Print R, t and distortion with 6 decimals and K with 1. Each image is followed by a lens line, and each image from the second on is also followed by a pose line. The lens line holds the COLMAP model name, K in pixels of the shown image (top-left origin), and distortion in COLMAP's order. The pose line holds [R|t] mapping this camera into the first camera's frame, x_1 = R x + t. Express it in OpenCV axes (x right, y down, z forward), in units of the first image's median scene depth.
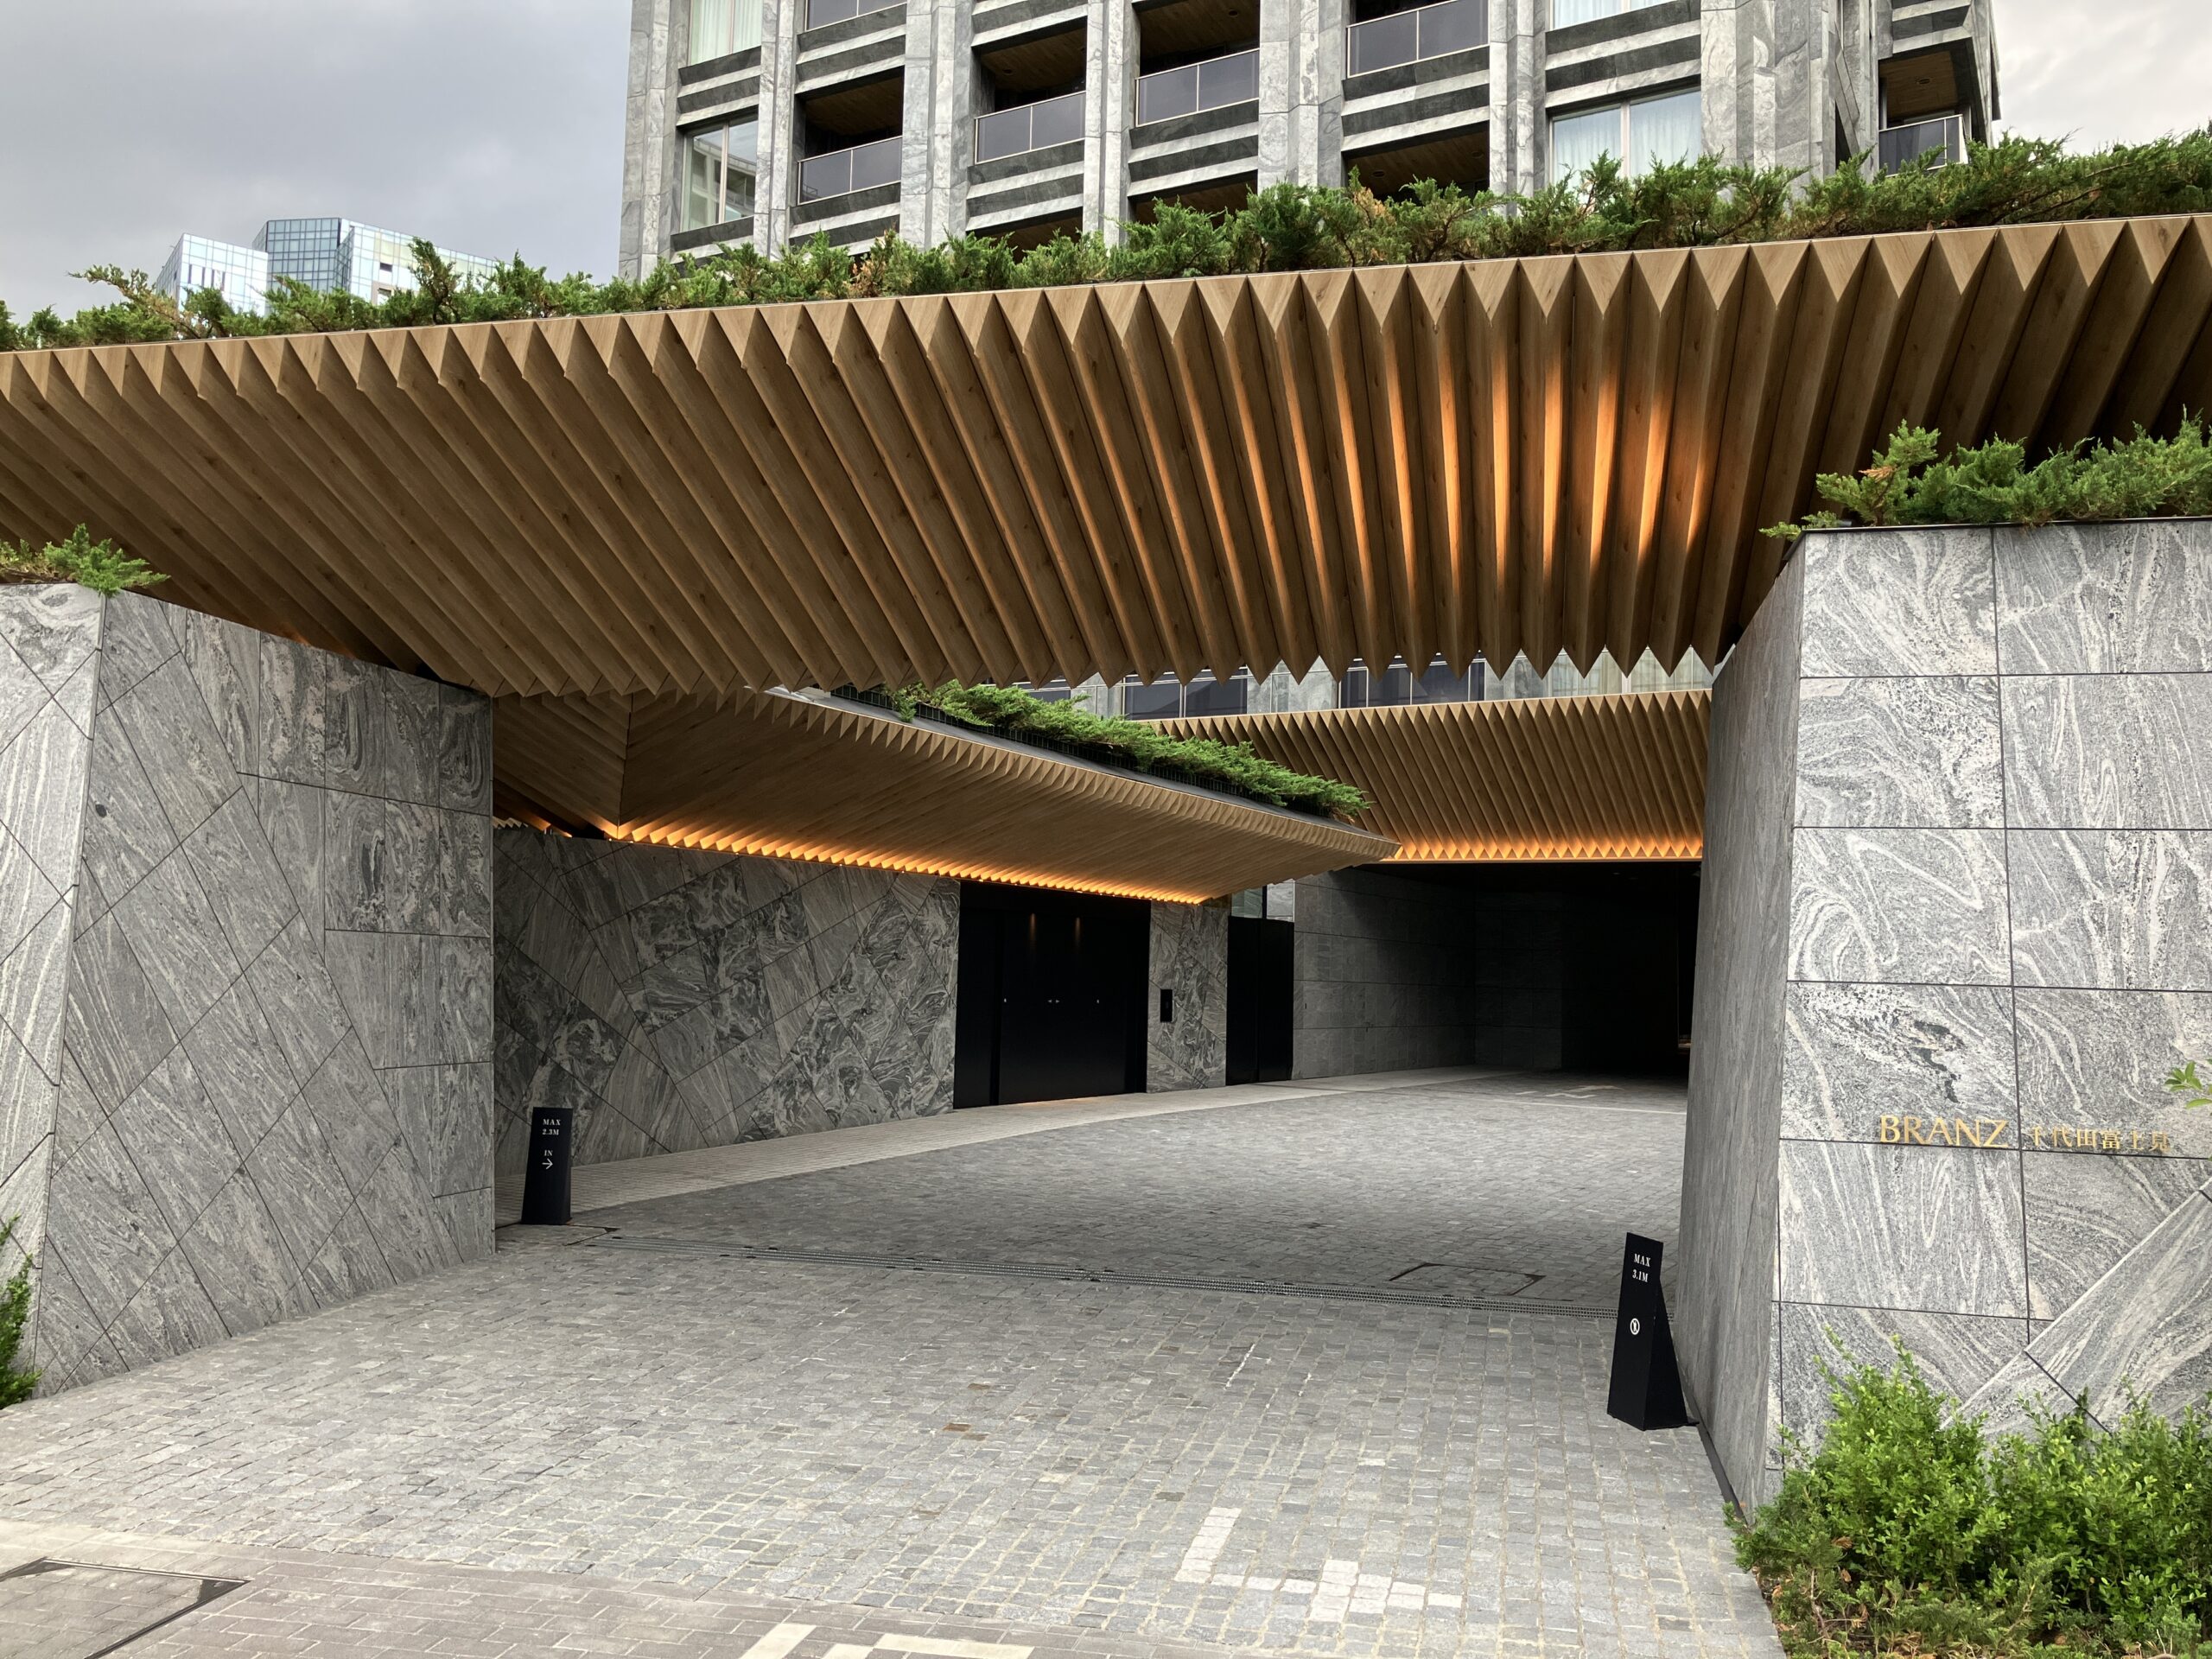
lens RADIAL K [[1806.9, 0, 1104.0], [0, 1806.9, 824.7], [0, 0, 1]] dist [0.072949, -0.067006]
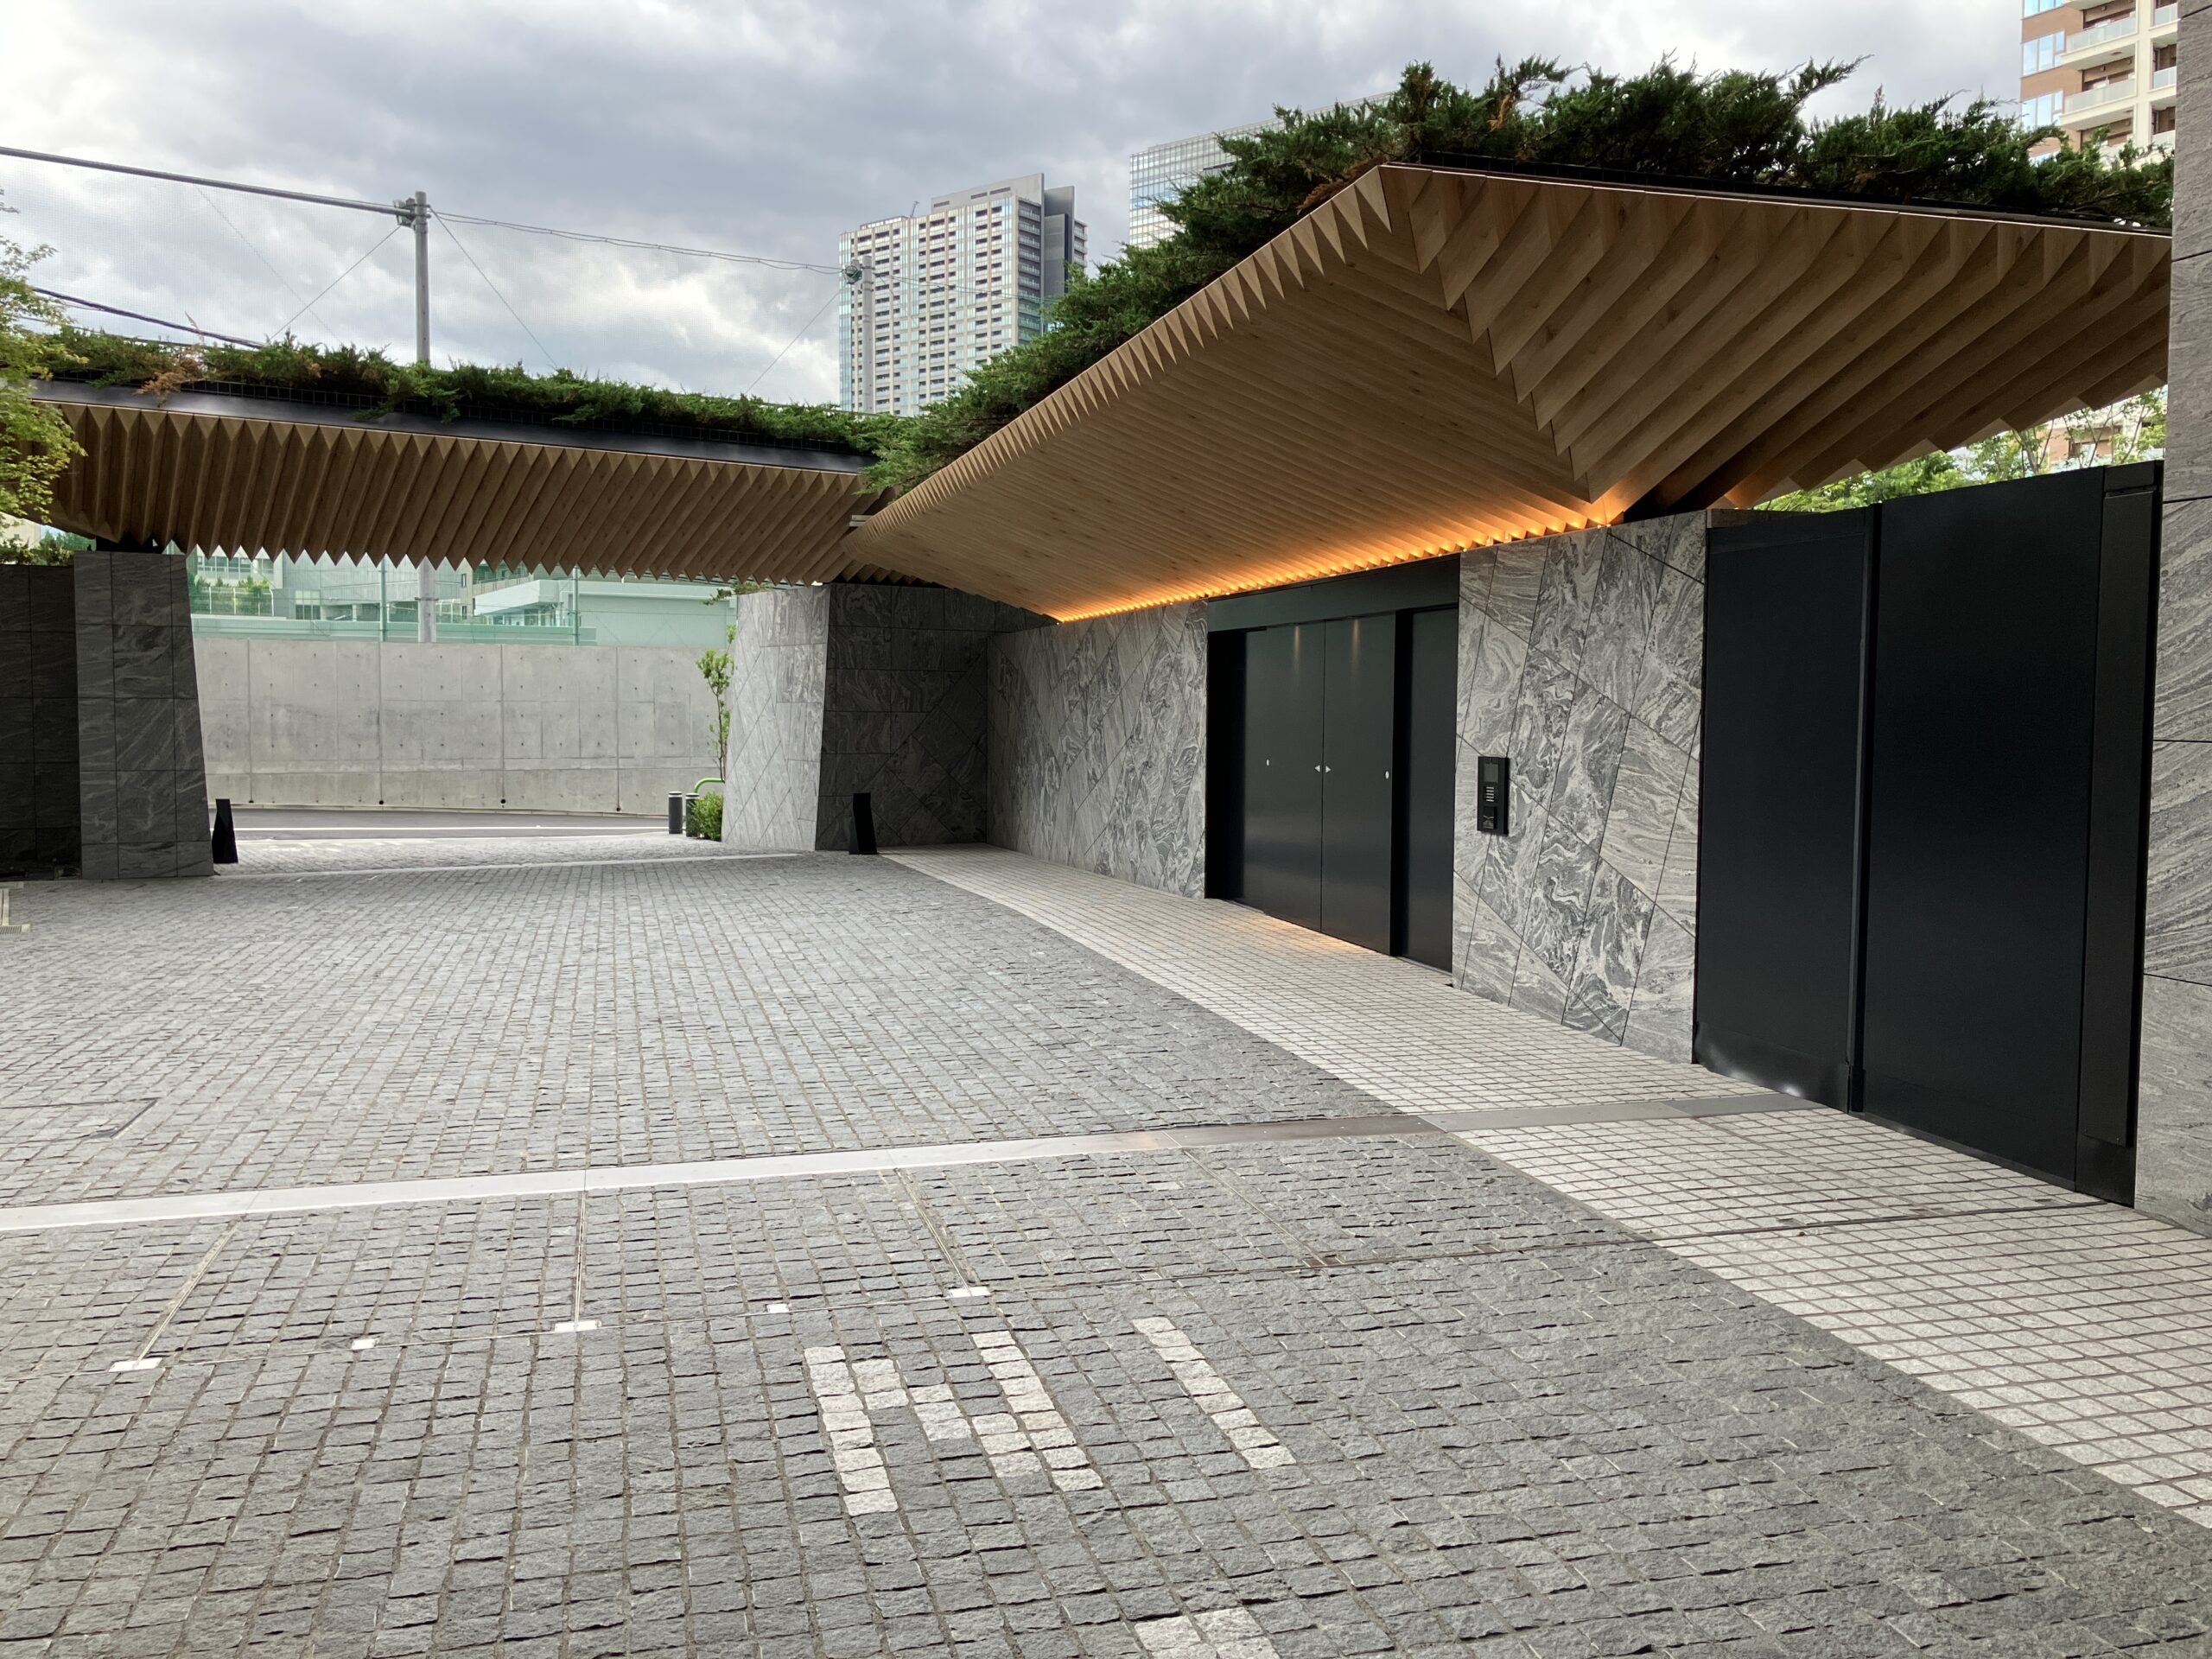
lens RADIAL K [[1806.9, 0, 1108.1], [0, 1806.9, 831.1], [0, 0, 1]] dist [0.072949, -0.067006]
pose [[-0.727493, 0.013398, -0.685984, 0.393442], [0.029610, 0.999491, -0.011882, 0.112490], [0.685476, -0.028956, -0.727520, 1.263204]]
